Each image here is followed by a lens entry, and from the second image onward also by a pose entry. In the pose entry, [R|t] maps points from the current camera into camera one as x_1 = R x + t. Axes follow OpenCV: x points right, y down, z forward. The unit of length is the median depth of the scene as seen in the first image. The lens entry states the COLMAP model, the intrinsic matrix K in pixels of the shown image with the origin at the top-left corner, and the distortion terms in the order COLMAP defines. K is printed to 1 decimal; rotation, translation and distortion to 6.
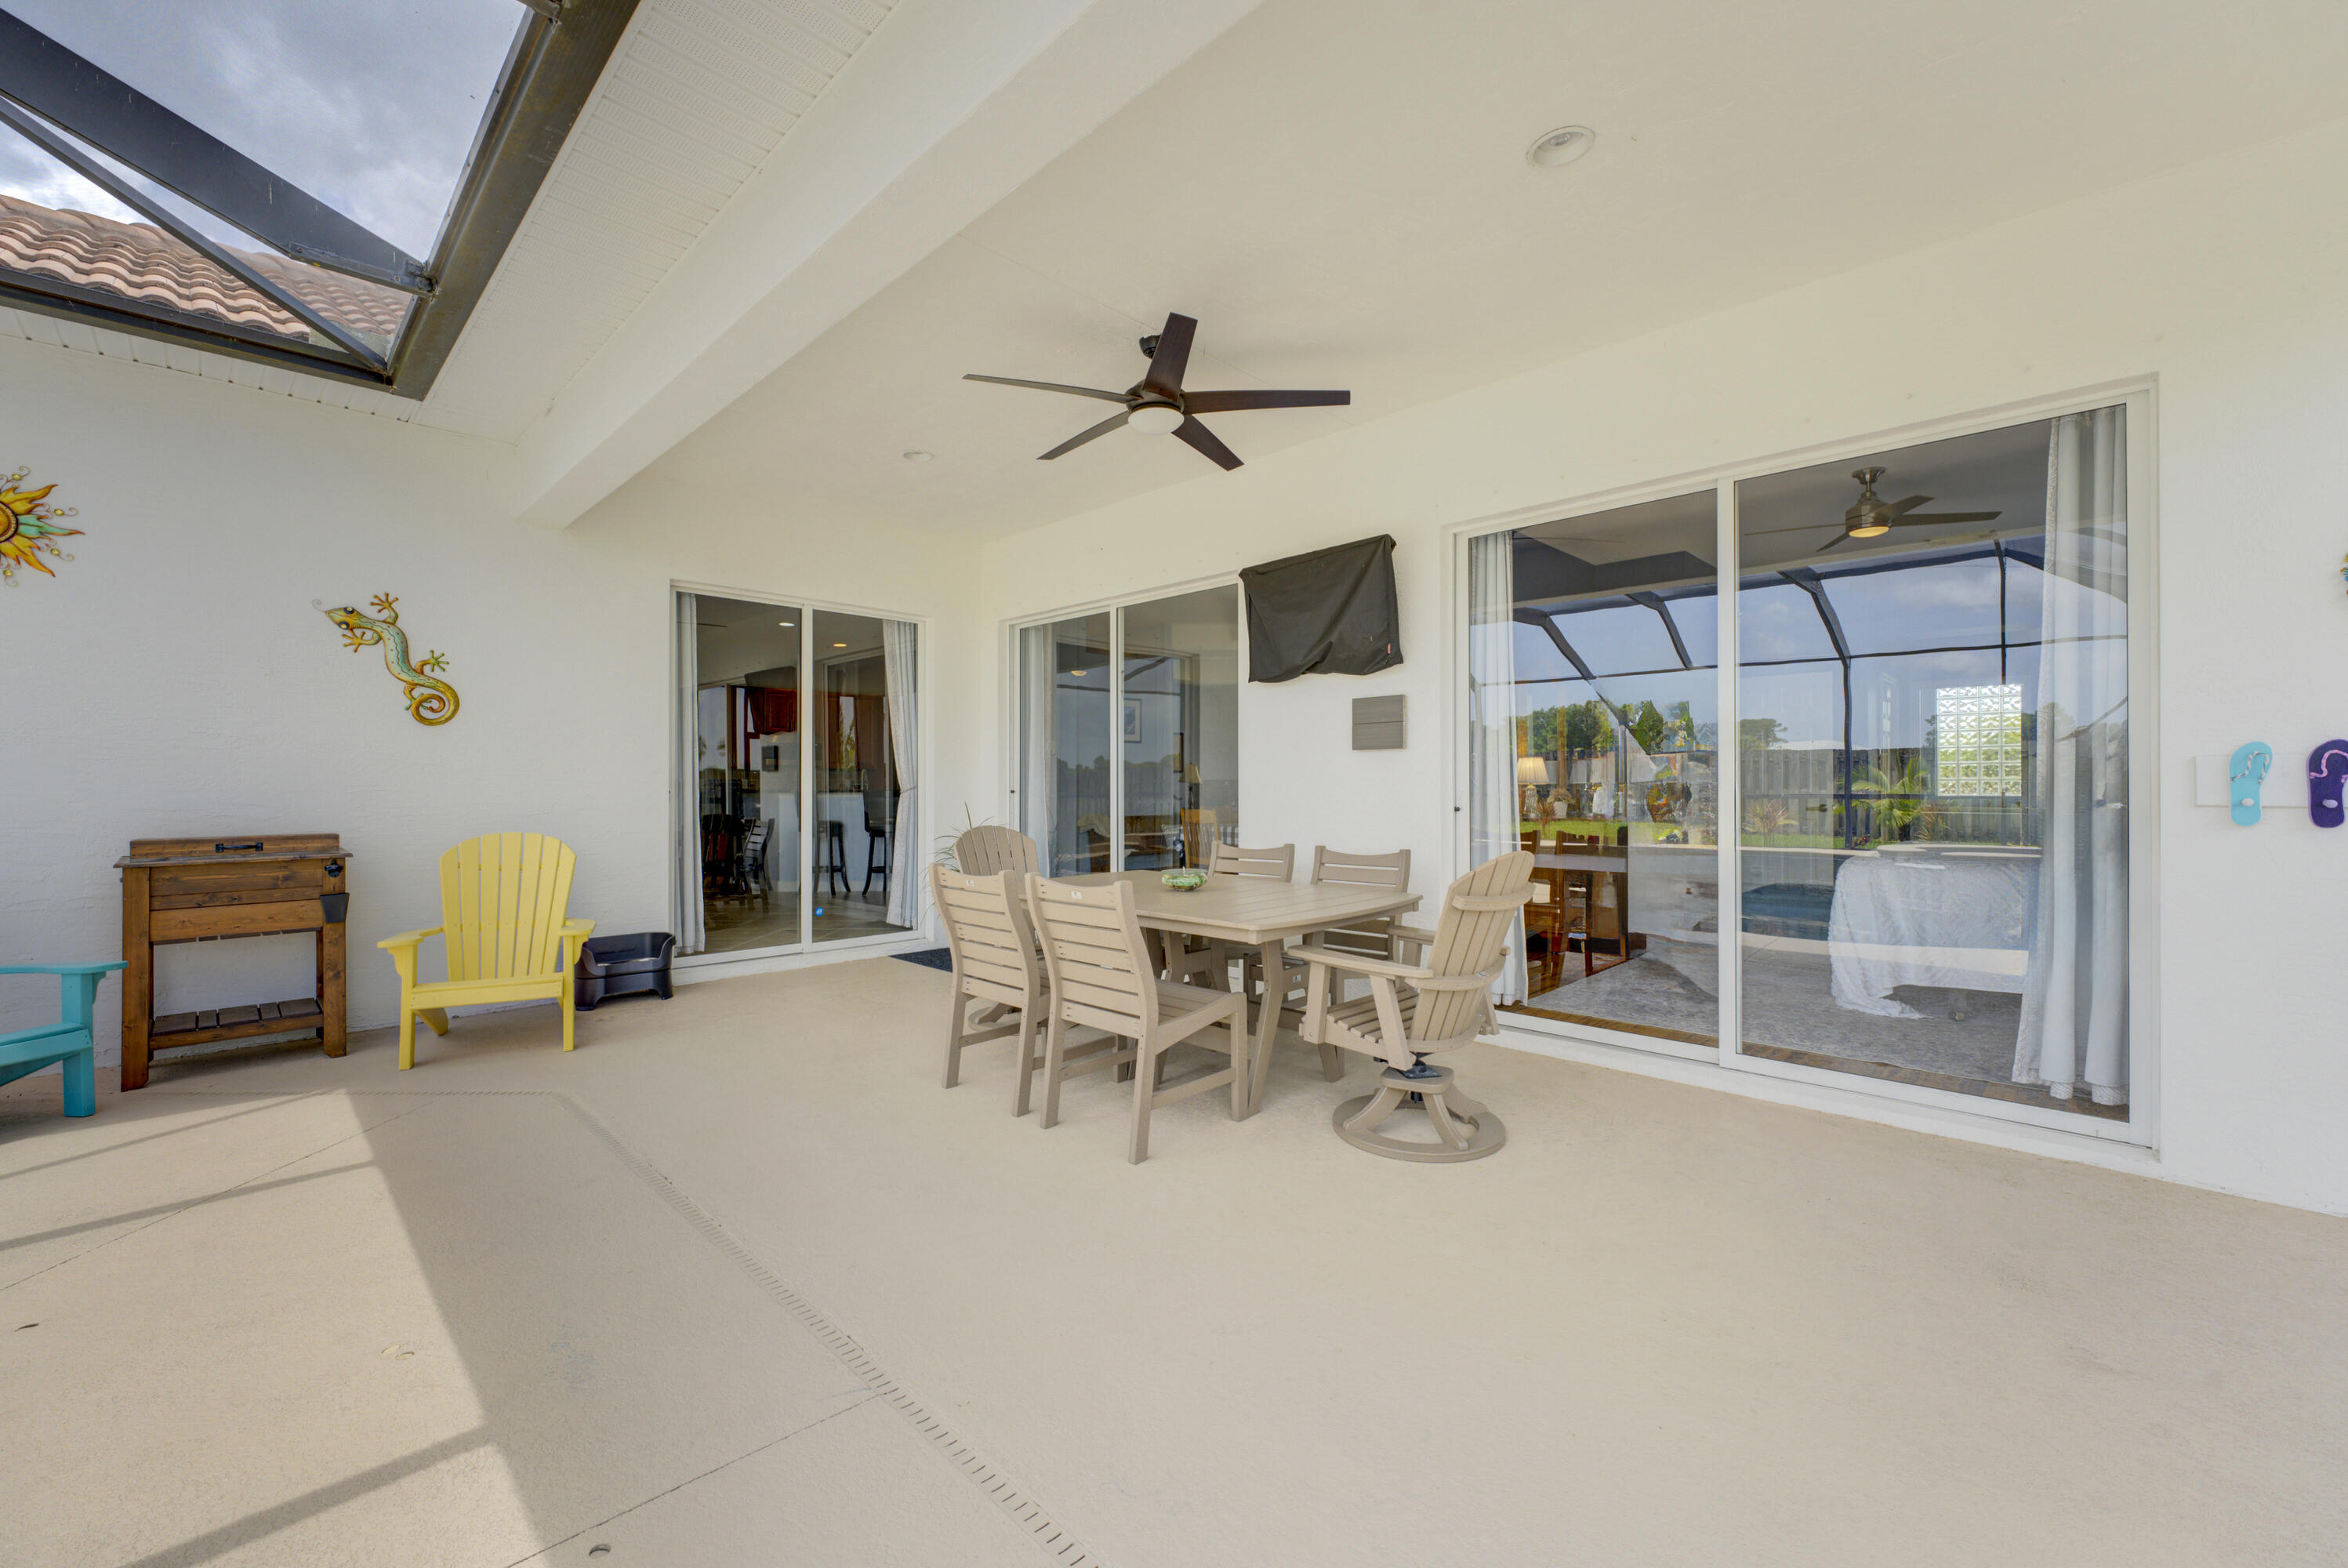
lens RADIAL K [[960.4, 0, 1174.0], [0, 960.4, 784.0], [0, 0, 1]] dist [-0.000270, 0.000021]
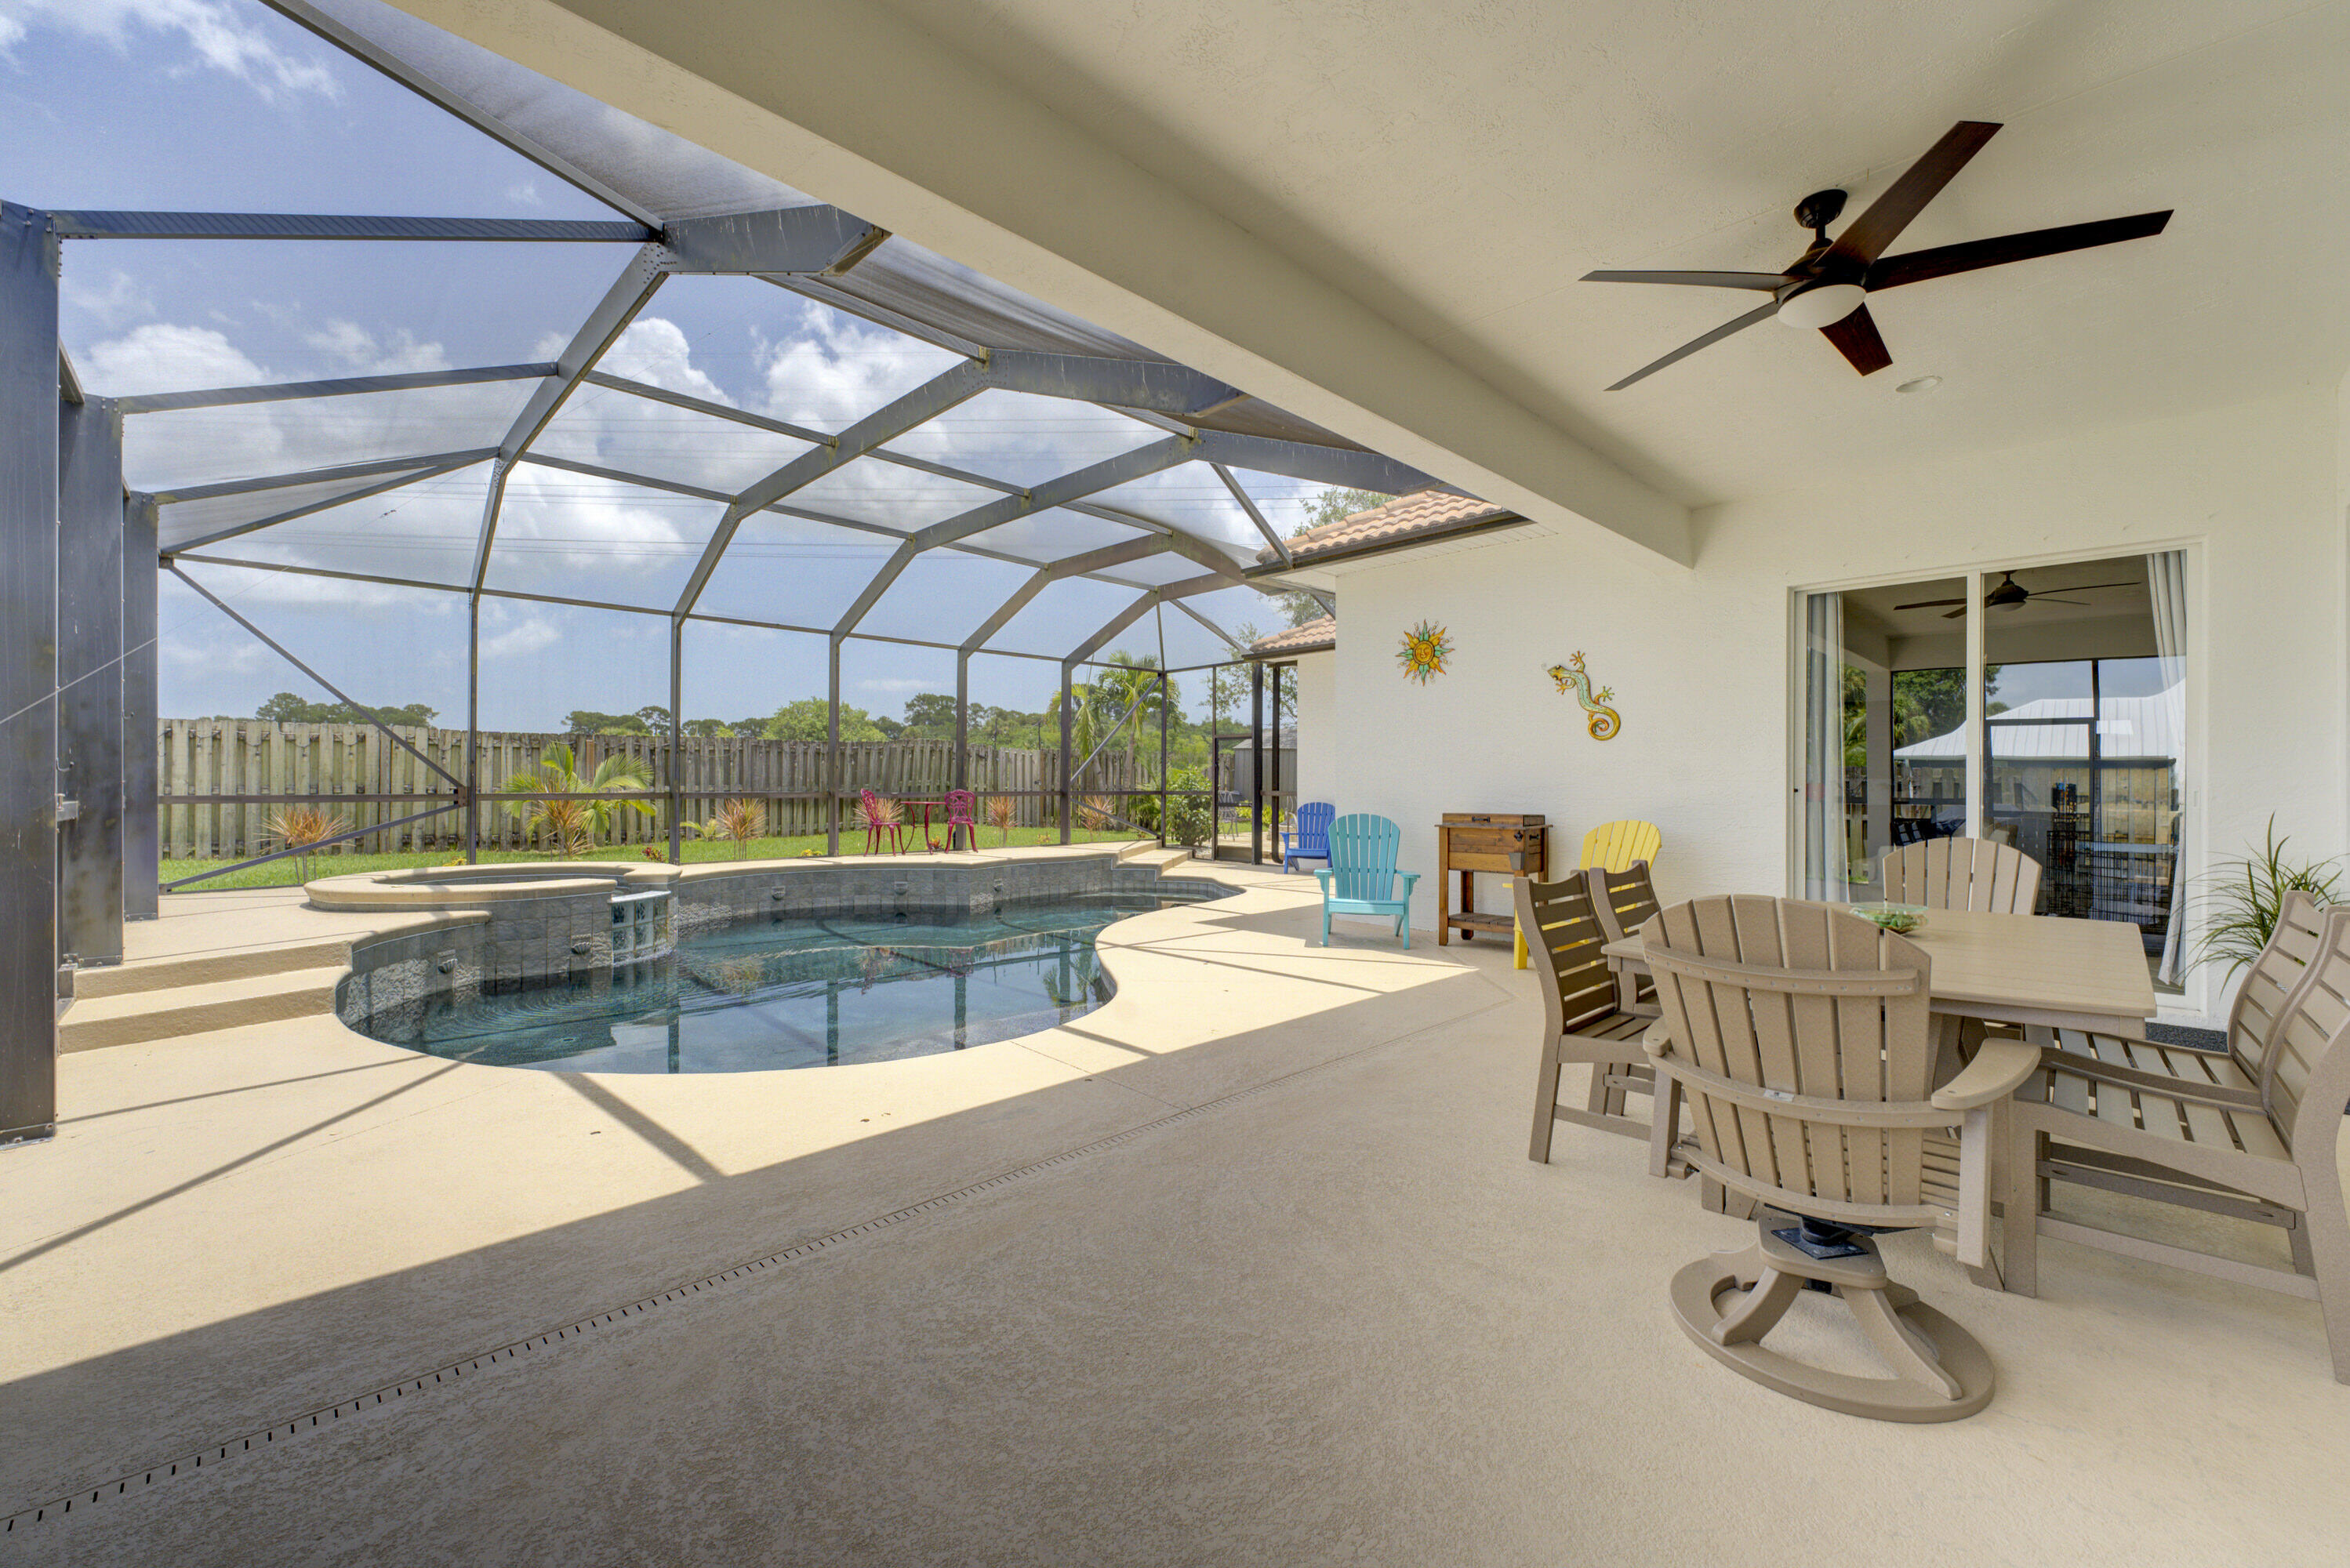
lens RADIAL K [[961.1, 0, 1175.0], [0, 961.1, 784.0], [0, 0, 1]] dist [-0.000270, 0.000021]
pose [[-0.027541, 0.001641, -0.999619, 0.656452], [-0.000536, 0.999998, 0.001656, -0.000578], [0.999621, 0.000582, -0.027540, 0.443626]]
